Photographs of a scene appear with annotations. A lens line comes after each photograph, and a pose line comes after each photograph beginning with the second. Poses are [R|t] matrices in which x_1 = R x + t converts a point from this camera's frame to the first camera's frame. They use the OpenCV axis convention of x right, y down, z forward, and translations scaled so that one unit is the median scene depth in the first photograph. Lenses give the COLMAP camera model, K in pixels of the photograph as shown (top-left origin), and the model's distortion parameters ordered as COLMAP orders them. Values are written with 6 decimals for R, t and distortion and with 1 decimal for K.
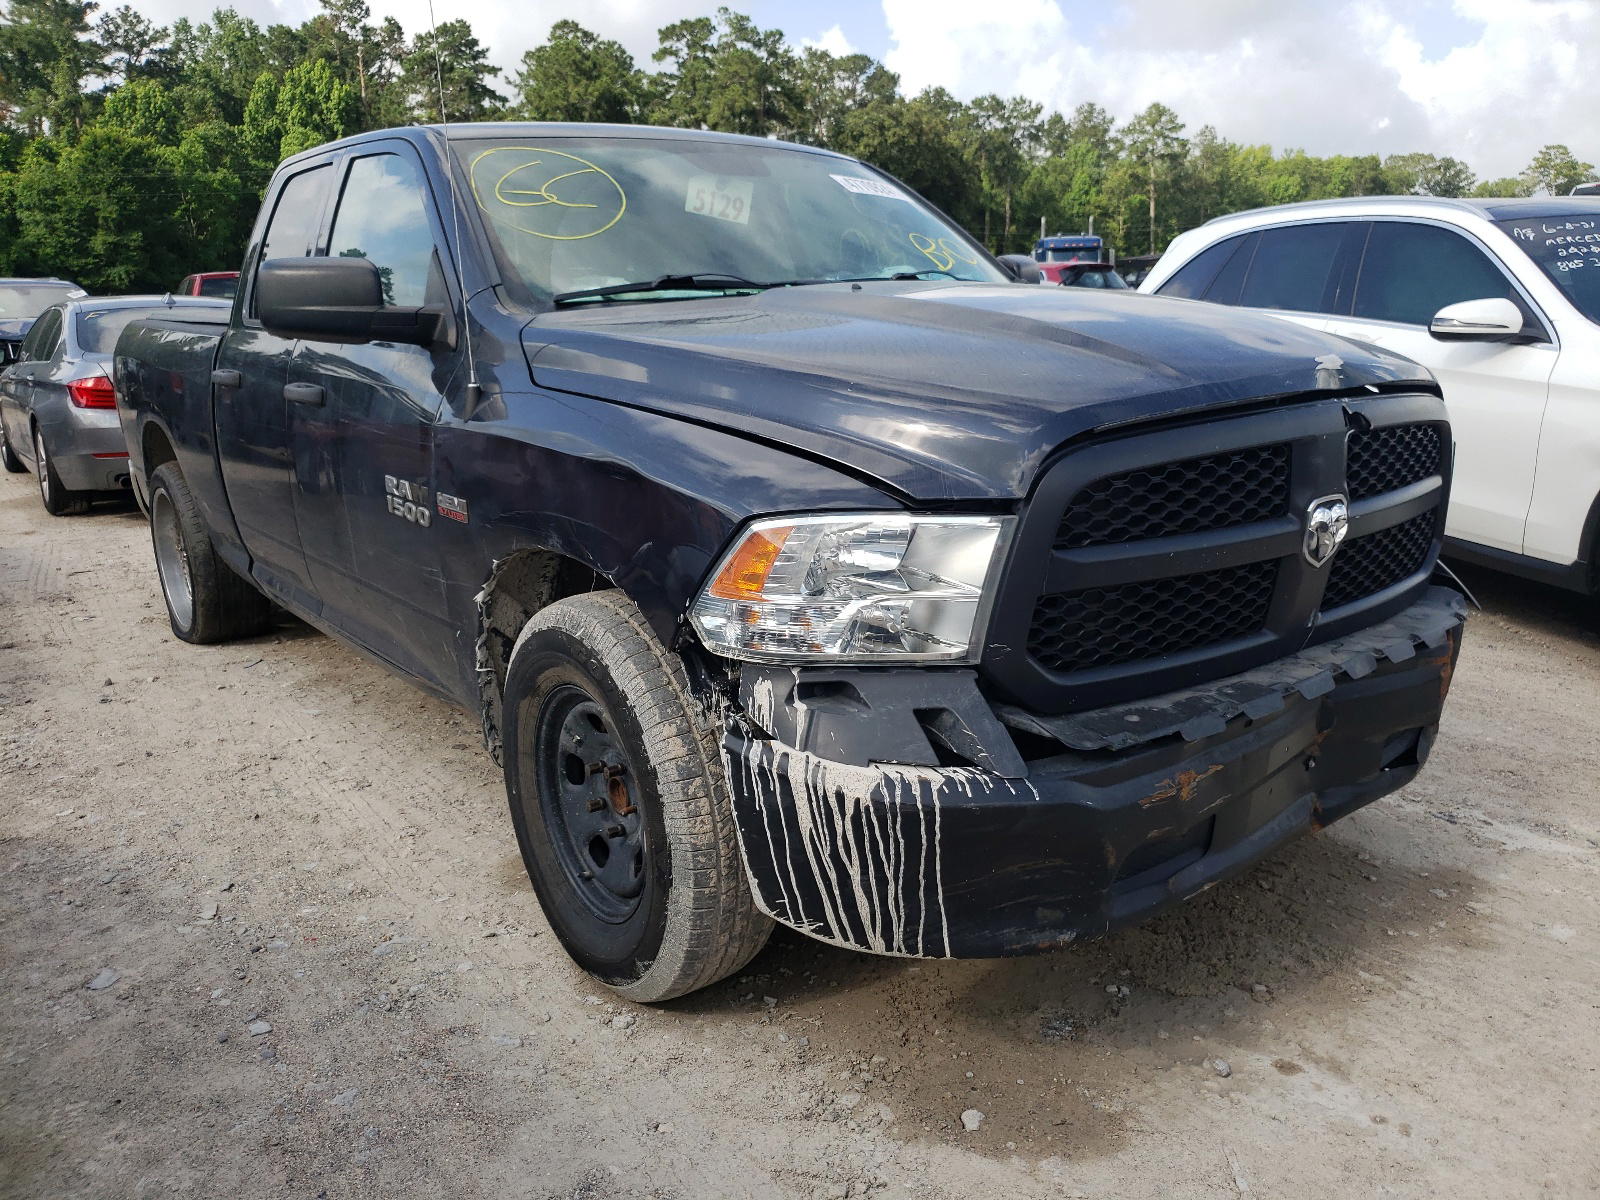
lens RADIAL K [[1326.0, 0, 801.6], [0, 1326.0, 562.5], [0, 0, 1]] dist [0.017410, 0.011202]
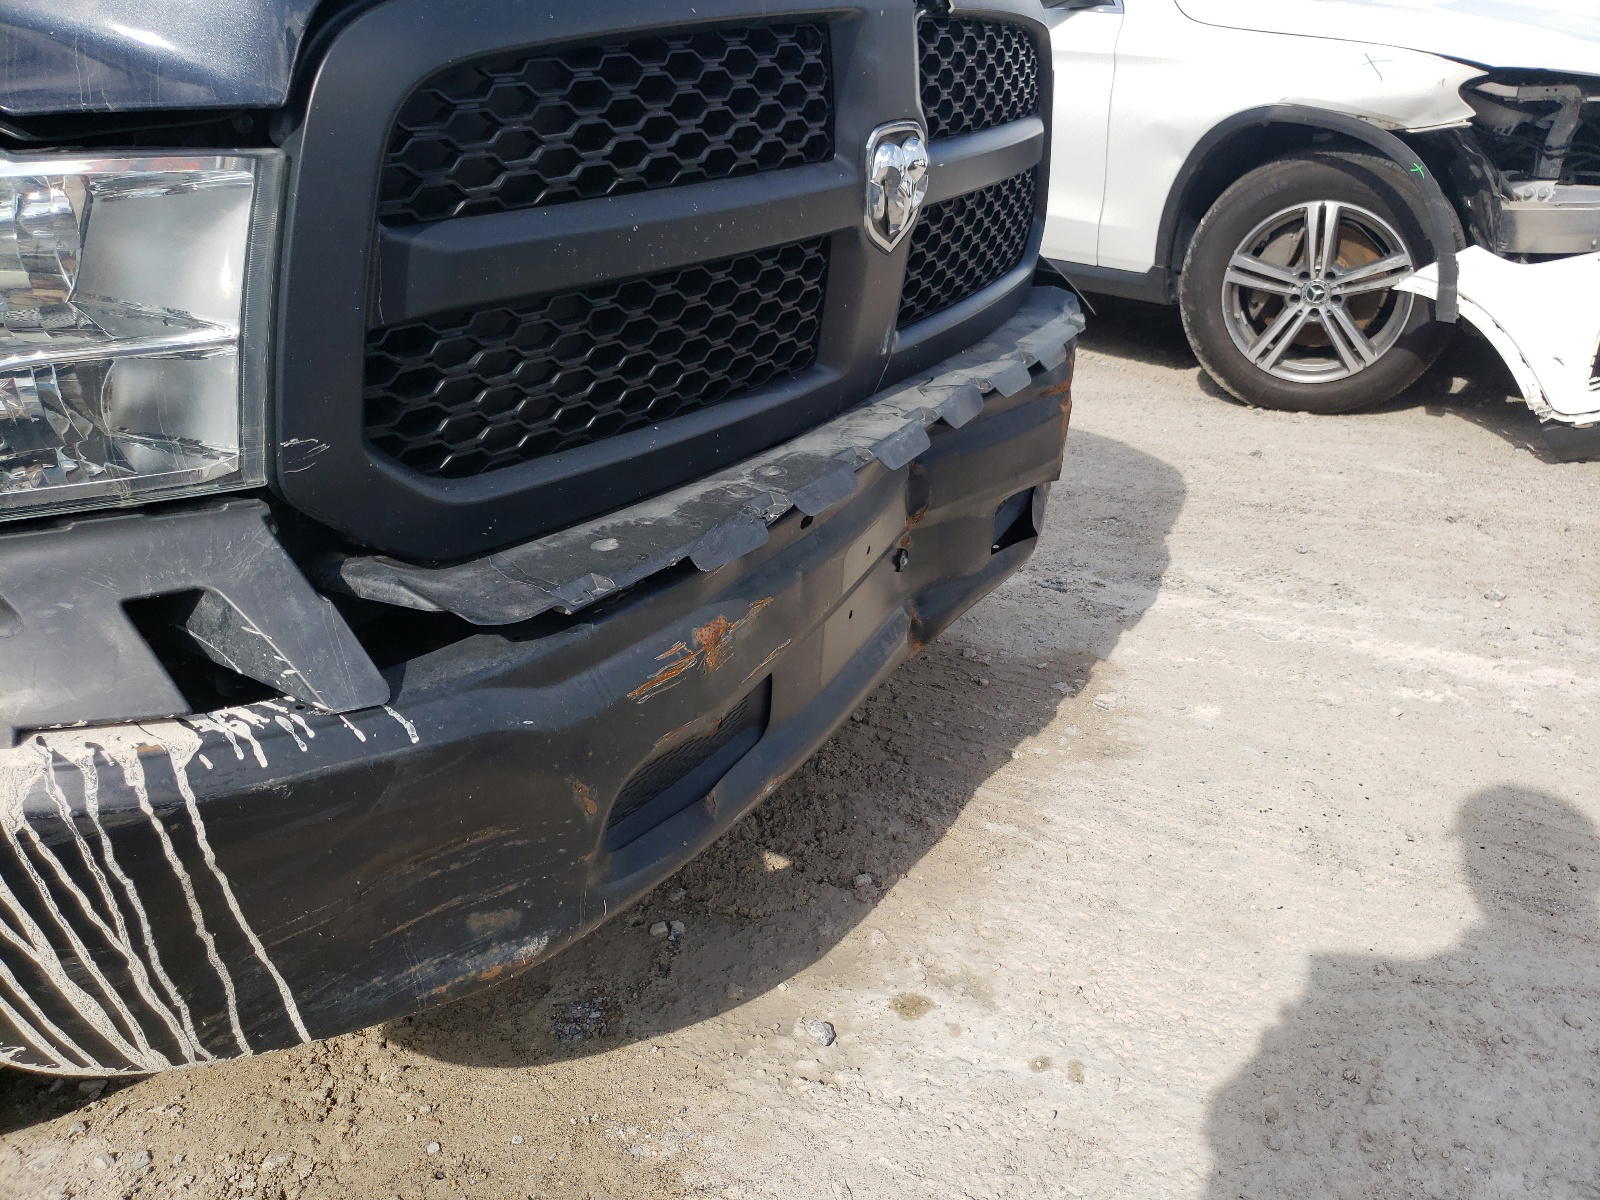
lens RADIAL K [[1326.0, 0, 801.6], [0, 1326.0, 562.5], [0, 0, 1]] dist [0.017410, 0.011202]
pose [[0.946139, -0.145605, 0.289172, 0.154426], [0.099448, 0.980686, 0.168417, 0.036889], [-0.308109, -0.130588, 0.942346, 0.423508]]
